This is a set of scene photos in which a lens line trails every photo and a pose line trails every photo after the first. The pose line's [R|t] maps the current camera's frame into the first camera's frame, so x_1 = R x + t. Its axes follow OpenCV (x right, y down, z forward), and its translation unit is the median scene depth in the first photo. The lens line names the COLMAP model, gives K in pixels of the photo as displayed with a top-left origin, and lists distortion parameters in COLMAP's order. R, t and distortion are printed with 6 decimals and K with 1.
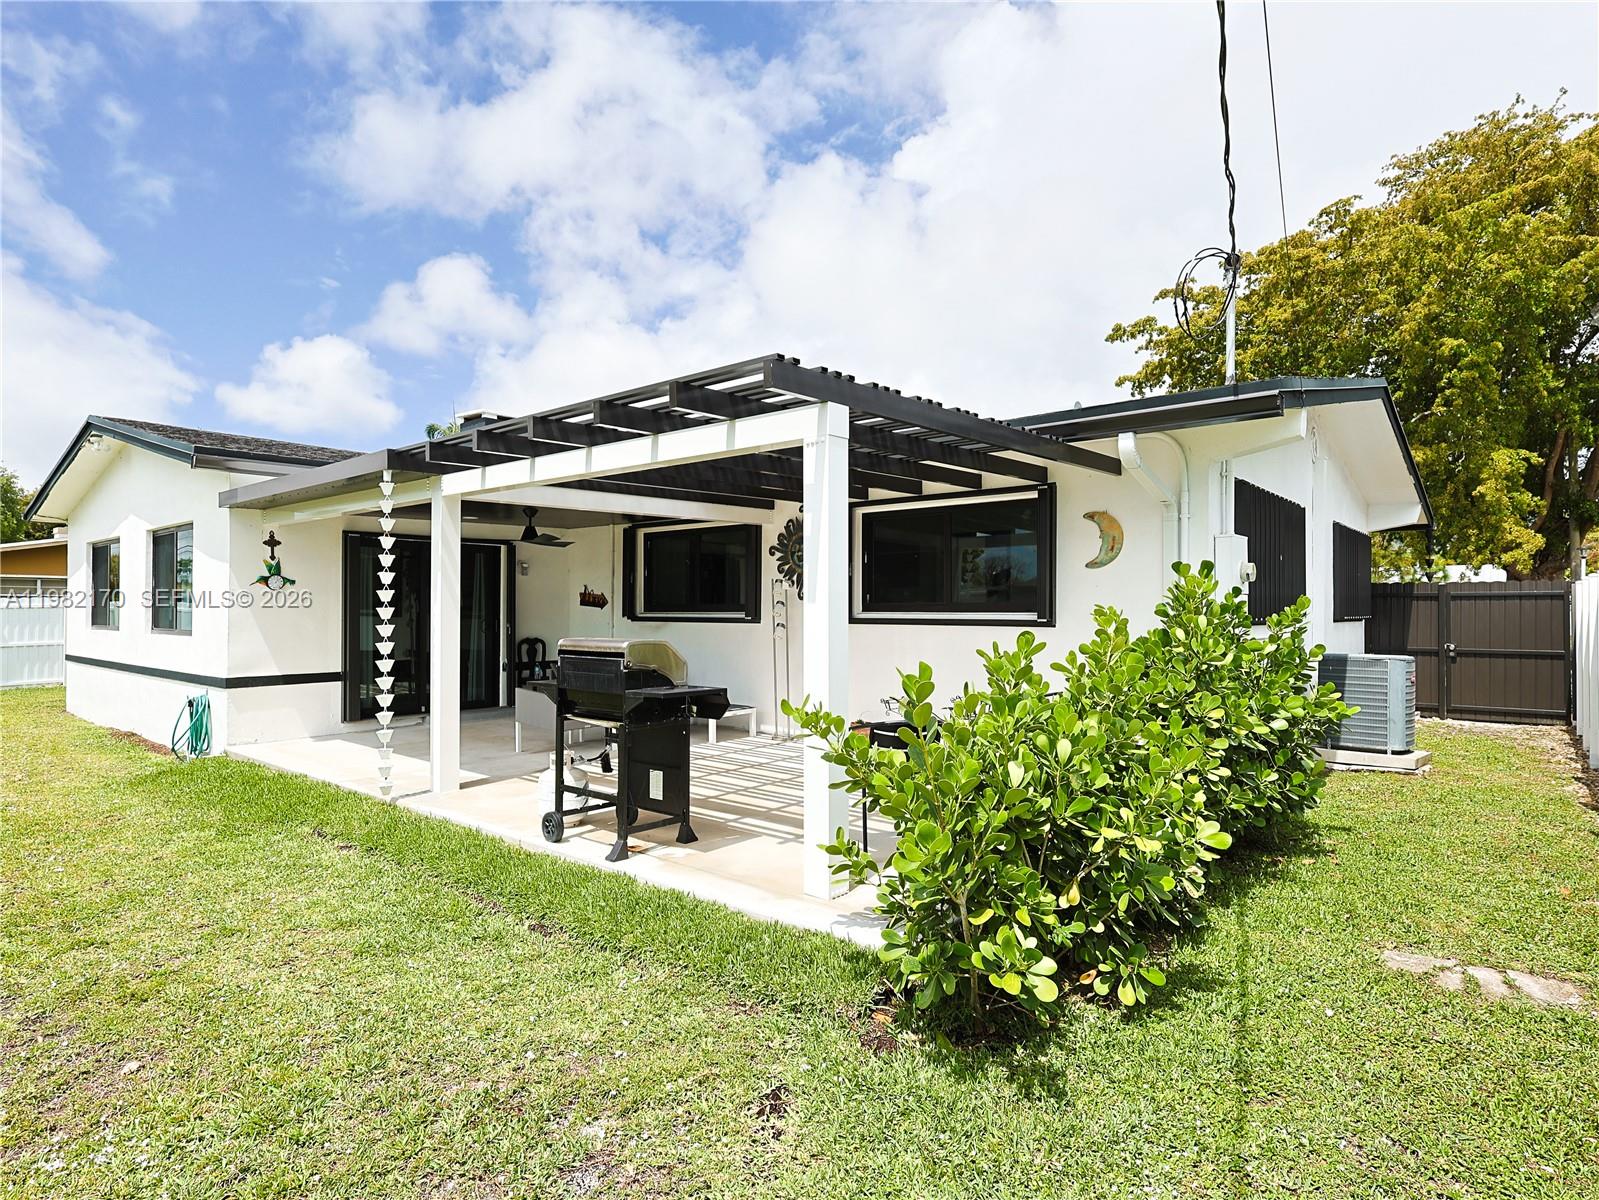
lens RADIAL K [[877.4, 0, 799.5], [0, 877.4, 600.0], [0, 0, 1]] dist [-0.004868, 0.000752]
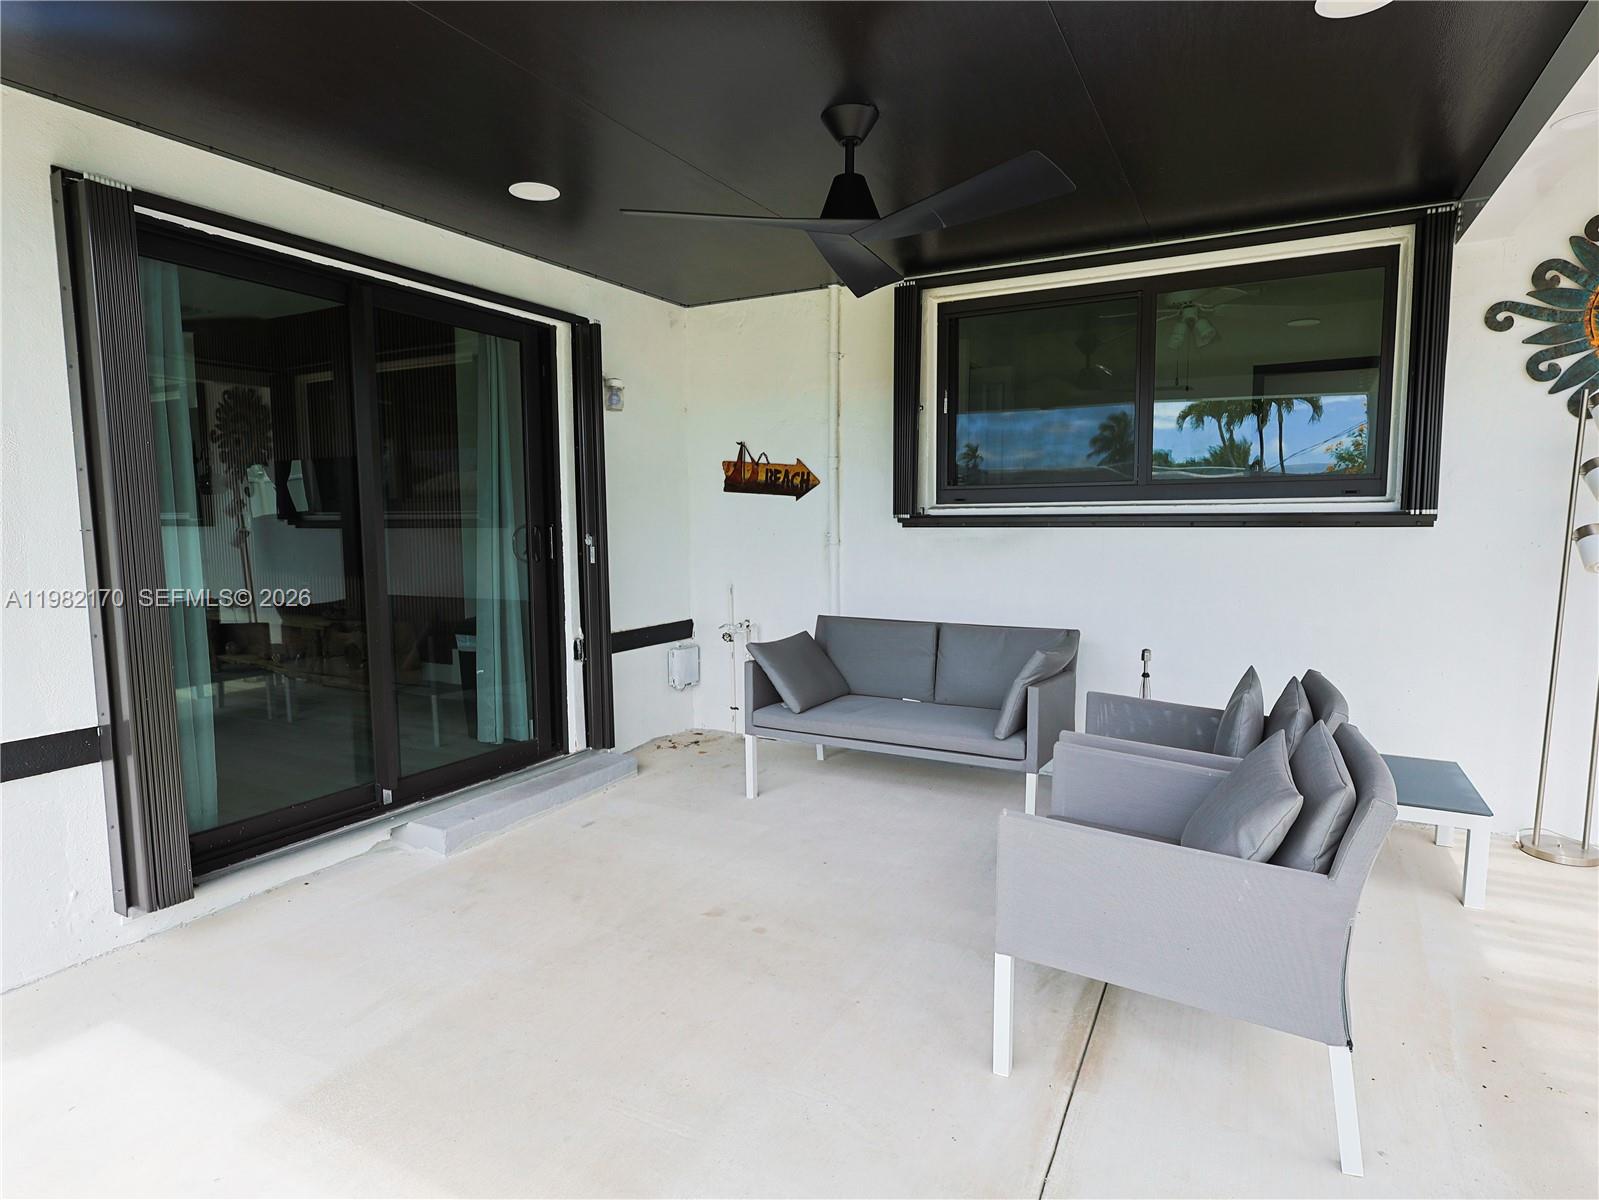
lens RADIAL K [[877.4, 0, 799.5], [0, 877.4, 600.0], [0, 0, 1]] dist [-0.004868, 0.000752]
pose [[0.977394, -0.027929, 0.209573, -0.609930], [0.006212, 0.994602, 0.103576, 0.028617], [-0.211334, -0.099933, 0.972292, 1.155656]]
